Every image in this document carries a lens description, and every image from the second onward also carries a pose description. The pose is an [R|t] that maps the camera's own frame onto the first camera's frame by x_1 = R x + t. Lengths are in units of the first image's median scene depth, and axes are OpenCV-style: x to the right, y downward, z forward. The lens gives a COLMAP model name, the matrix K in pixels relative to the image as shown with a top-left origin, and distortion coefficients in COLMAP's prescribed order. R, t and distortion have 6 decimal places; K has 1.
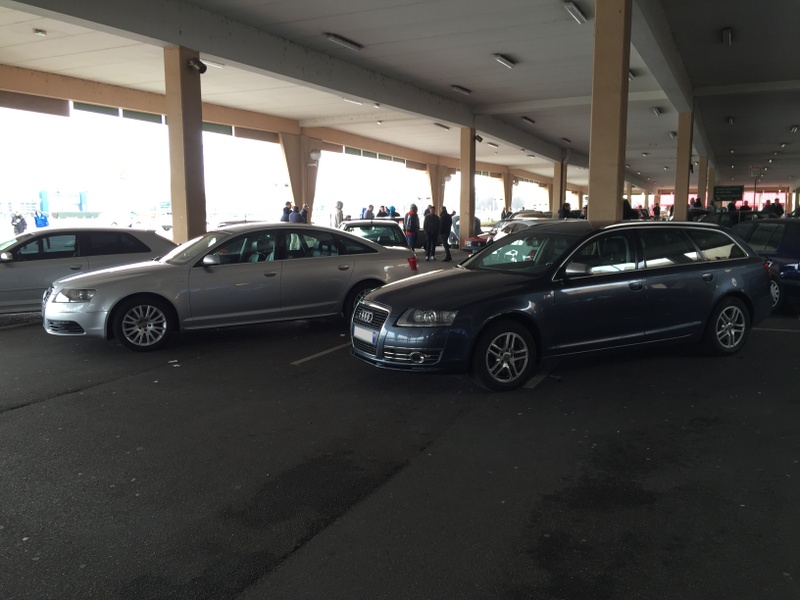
lens RADIAL K [[691.0, 0, 396.6], [0, 691.0, 308.3], [0, 0, 1]] dist [0.070286, -0.081598]
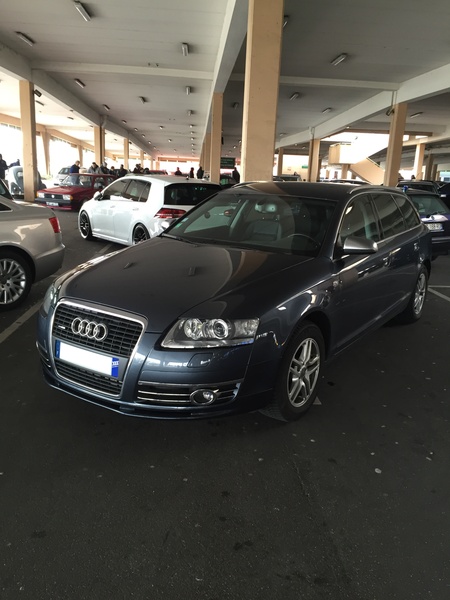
lens RADIAL K [[518.3, 0, 232.7], [0, 518.3, 304.7], [0, 0, 1]] dist [0.070286, -0.081598]
pose [[0.868553, -0.072745, 0.490228, -0.158746], [0.016628, 0.992889, 0.117876, -0.062127], [-0.495317, -0.094230, 0.863587, 0.553607]]
